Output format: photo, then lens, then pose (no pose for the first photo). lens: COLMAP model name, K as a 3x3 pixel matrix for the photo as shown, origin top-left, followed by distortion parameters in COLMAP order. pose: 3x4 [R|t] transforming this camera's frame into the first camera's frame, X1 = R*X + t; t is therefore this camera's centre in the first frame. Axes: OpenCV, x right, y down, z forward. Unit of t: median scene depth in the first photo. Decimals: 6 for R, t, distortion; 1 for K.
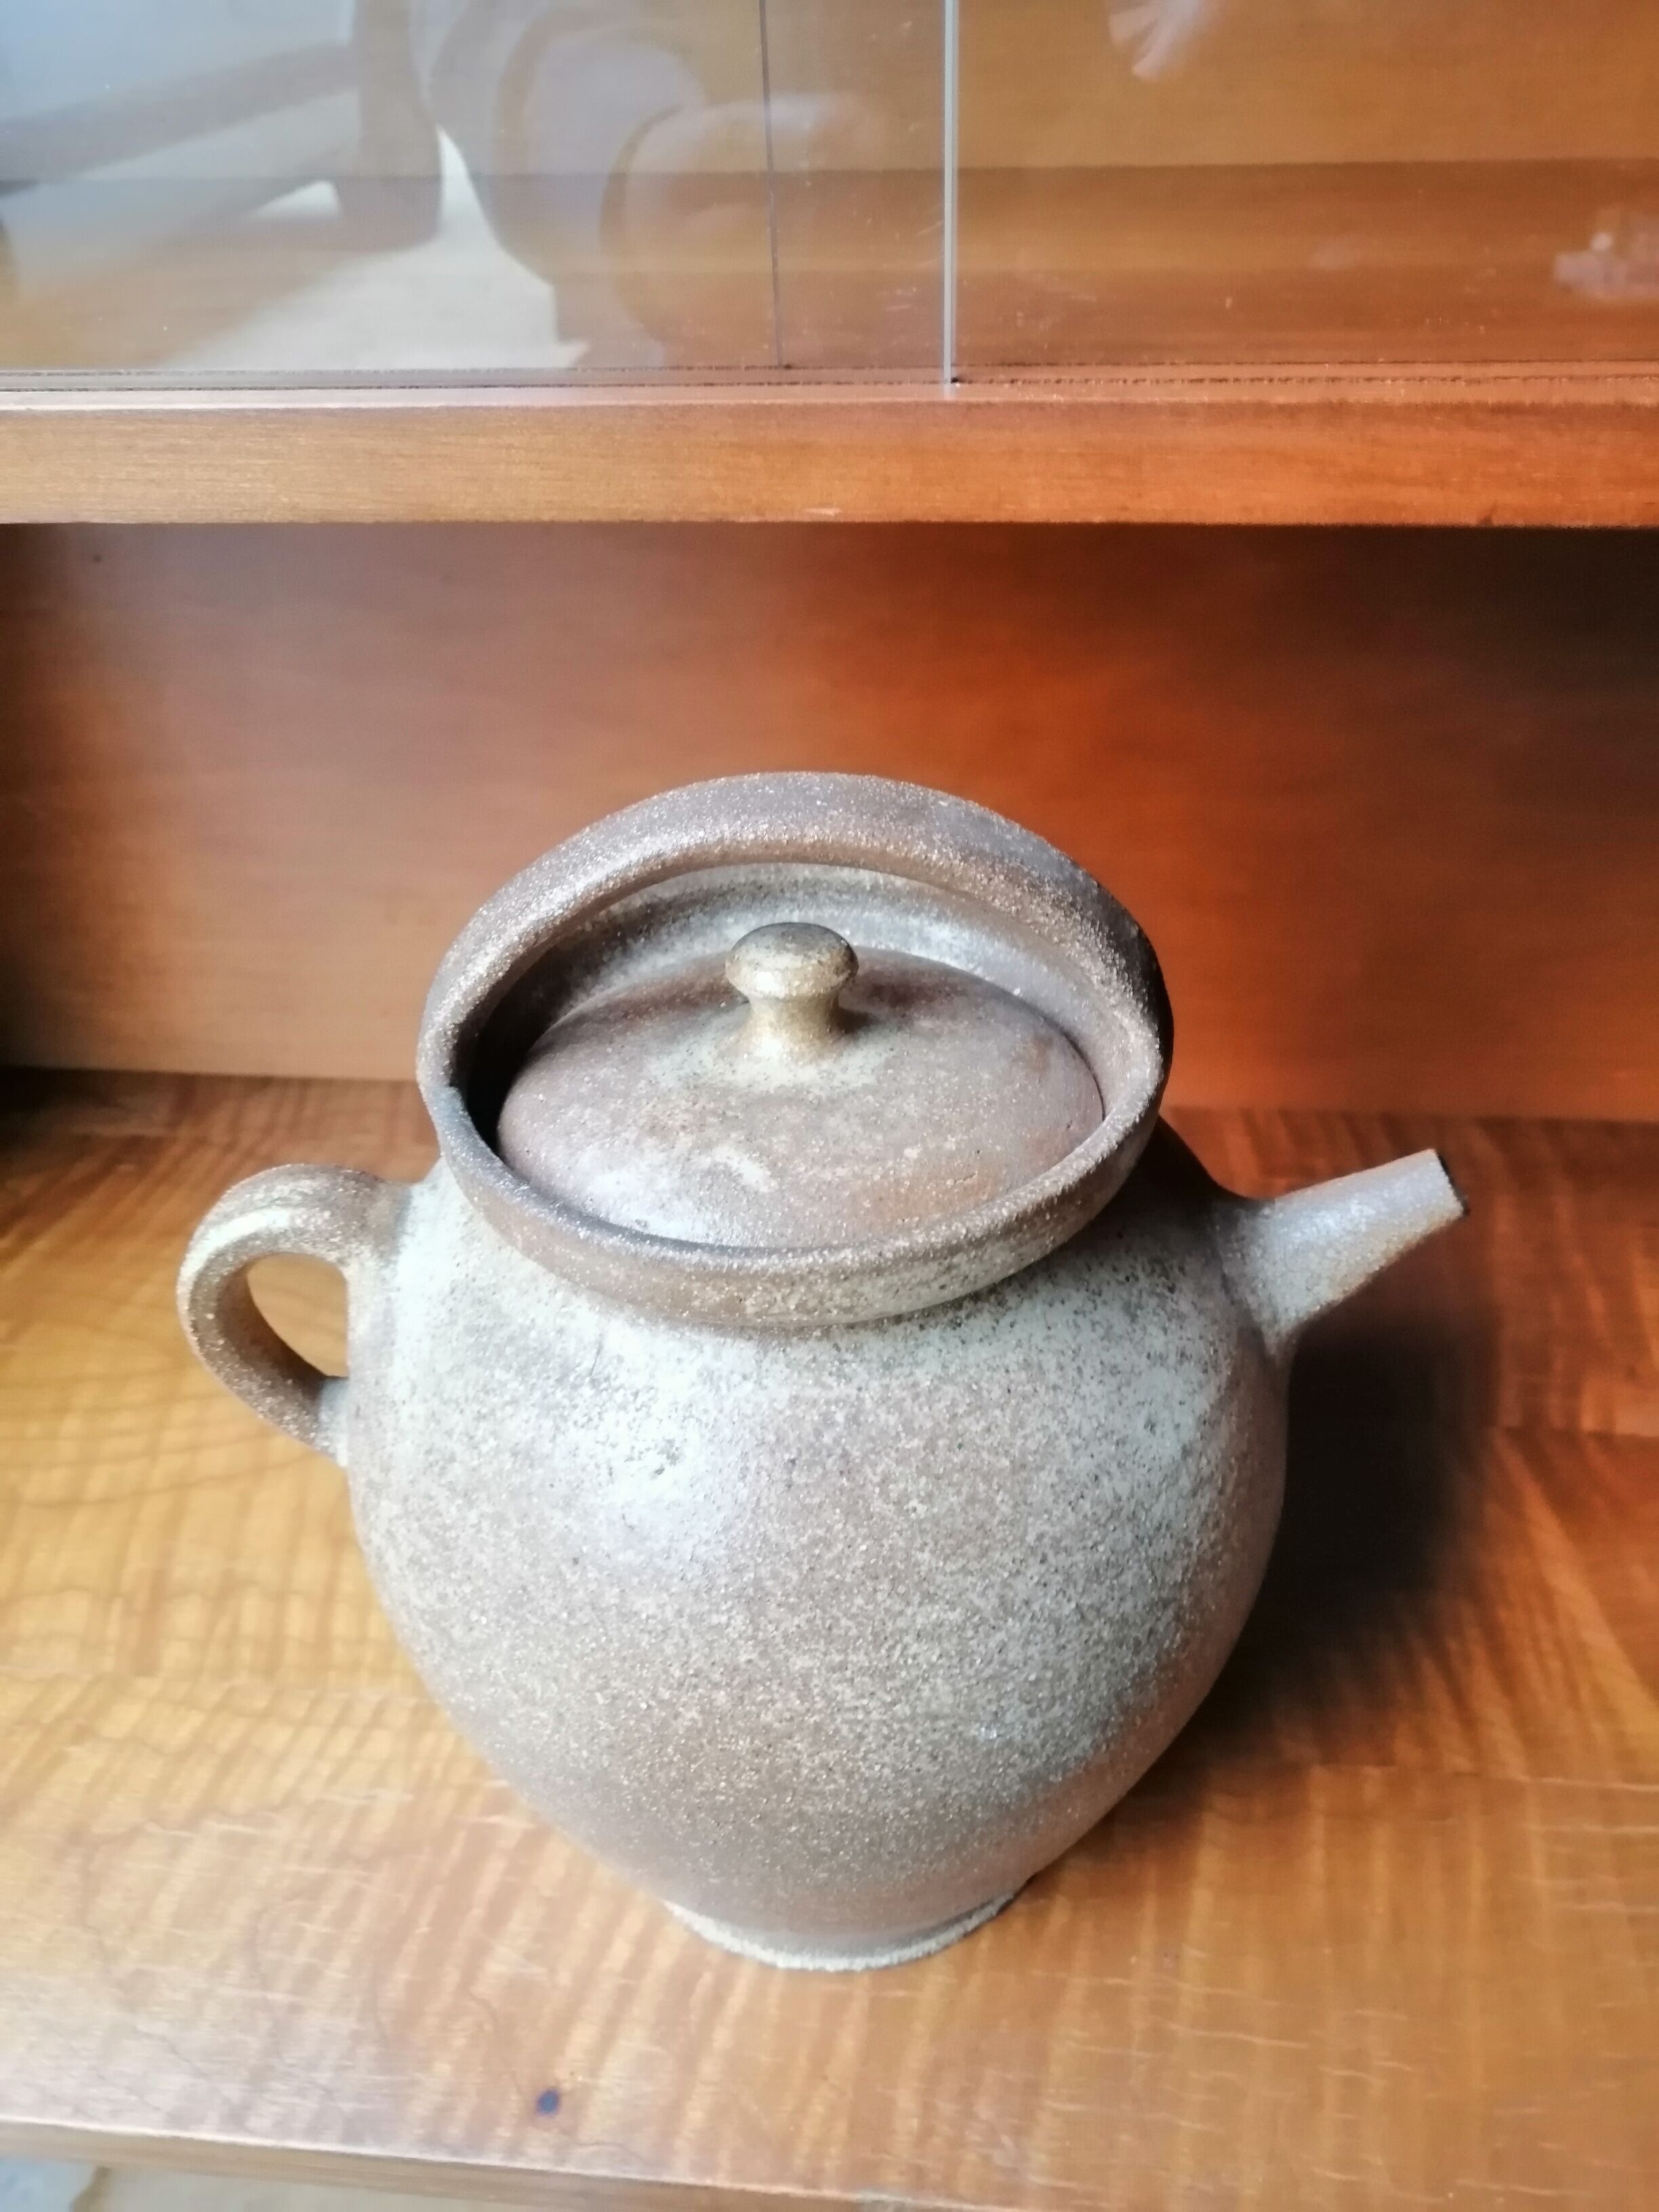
lens RADIAL K [[1768.6, 0, 830.6], [0, 1768.6, 1051.5], [0, 0, 1]] dist [-0.001439, 0.033656]
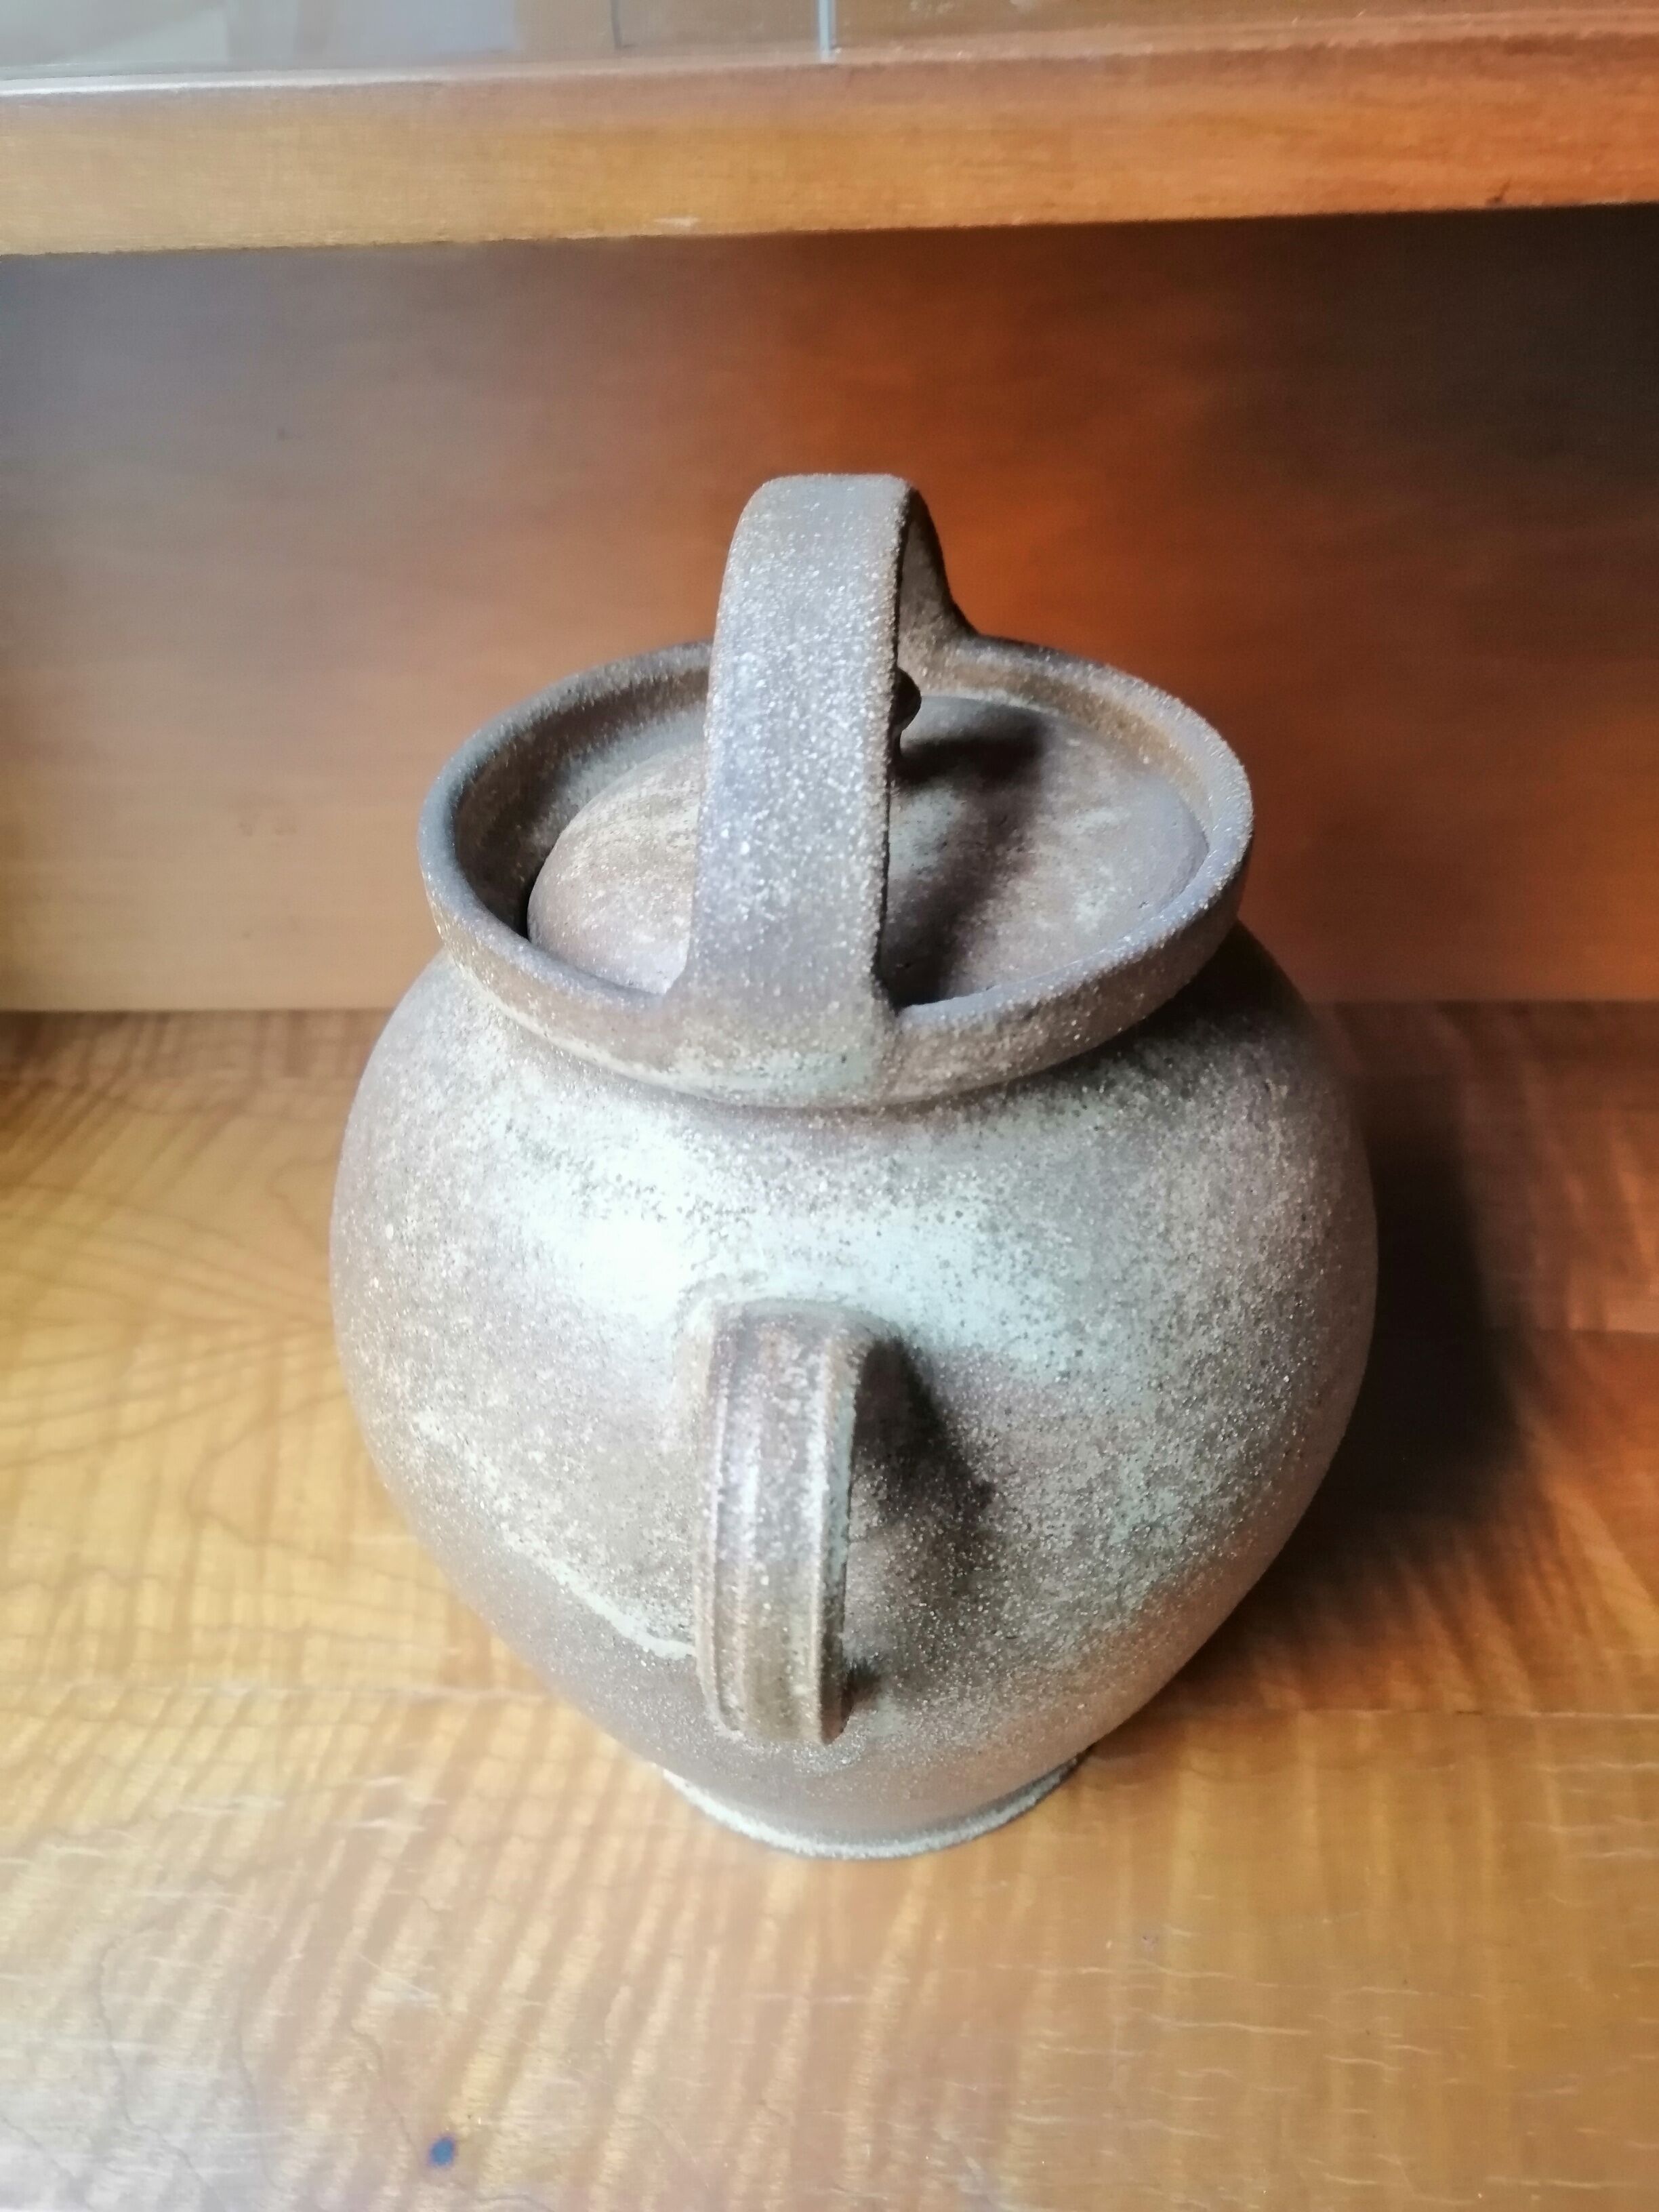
lens RADIAL K [[1768.6, 0, 830.6], [0, 1768.6, 1051.5], [0, 0, 1]] dist [-0.001439, 0.033656]
pose [[0.998417, -0.038467, 0.041030, 0.013638], [0.037197, 0.998818, 0.031292, 0.036593], [-0.042186, -0.029716, 0.998668, 0.140109]]
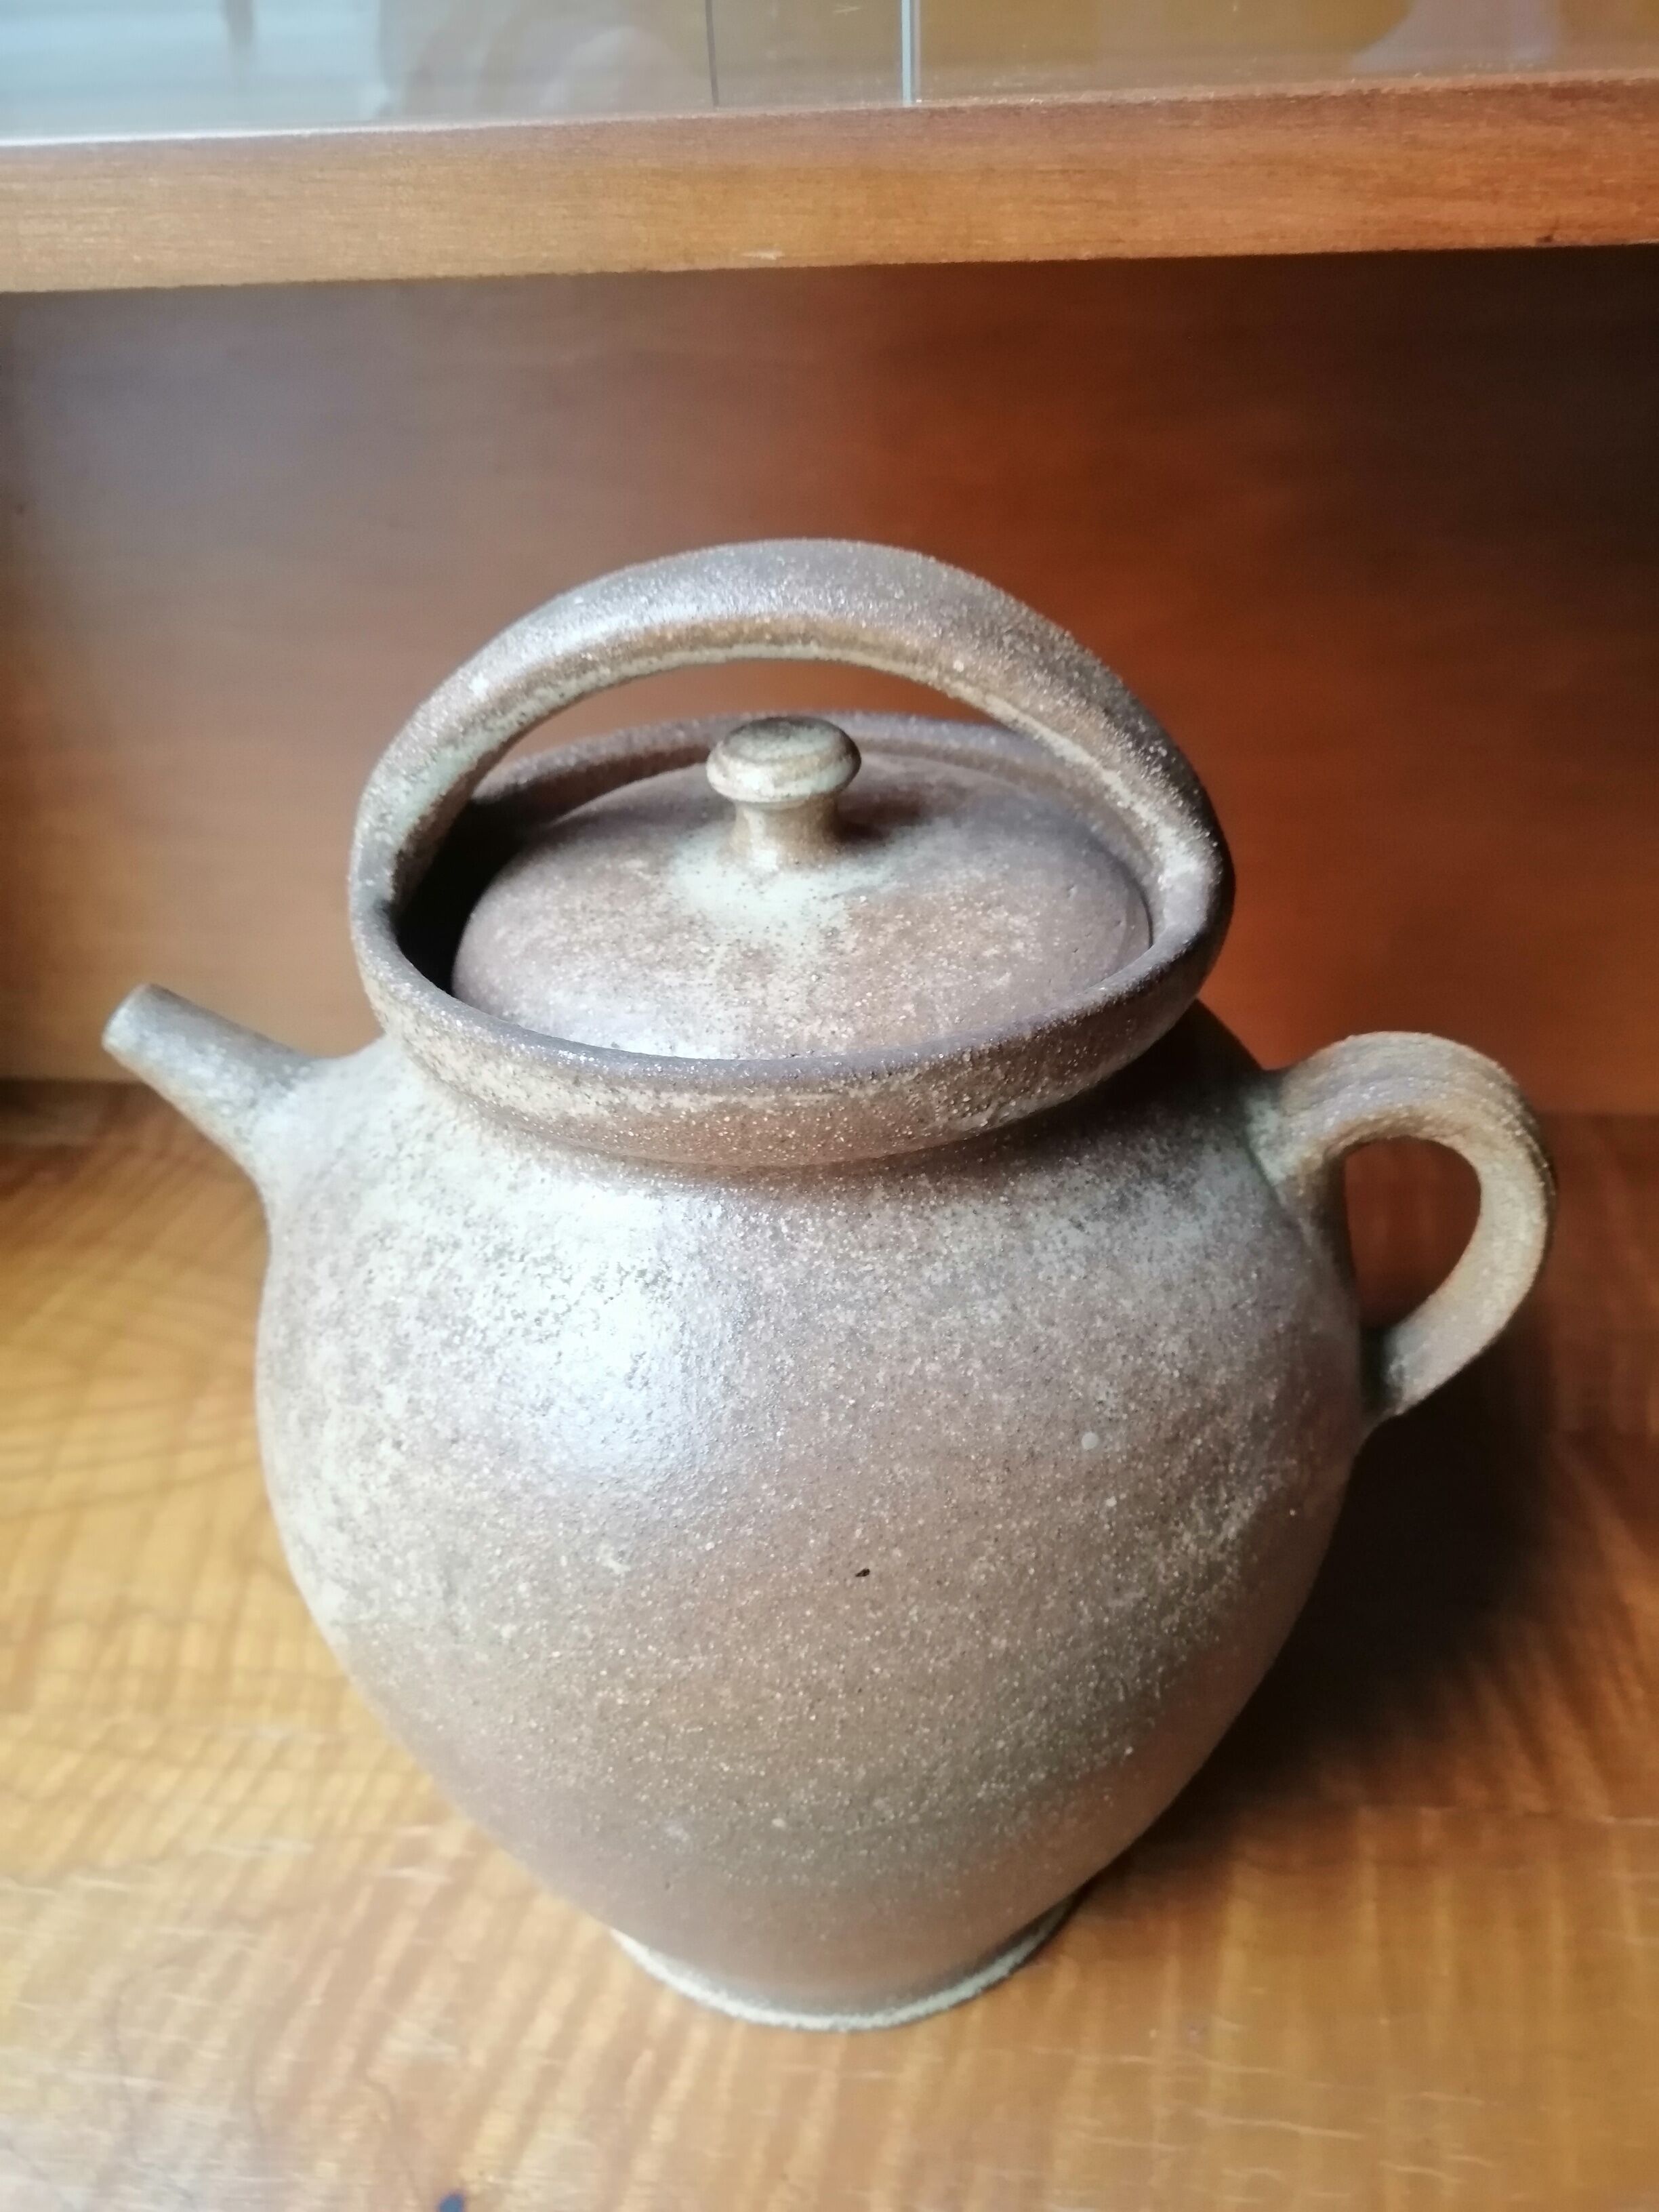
lens RADIAL K [[1780.3, 0, 833.1], [0, 1780.3, 1047.9], [0, 0, 1]] dist [-0.009994, 0.037273]
pose [[0.999988, -0.003626, -0.003395, 0.023590], [0.003416, 0.998203, -0.059819, 0.096161], [0.003606, 0.059807, 0.998203, 0.128260]]
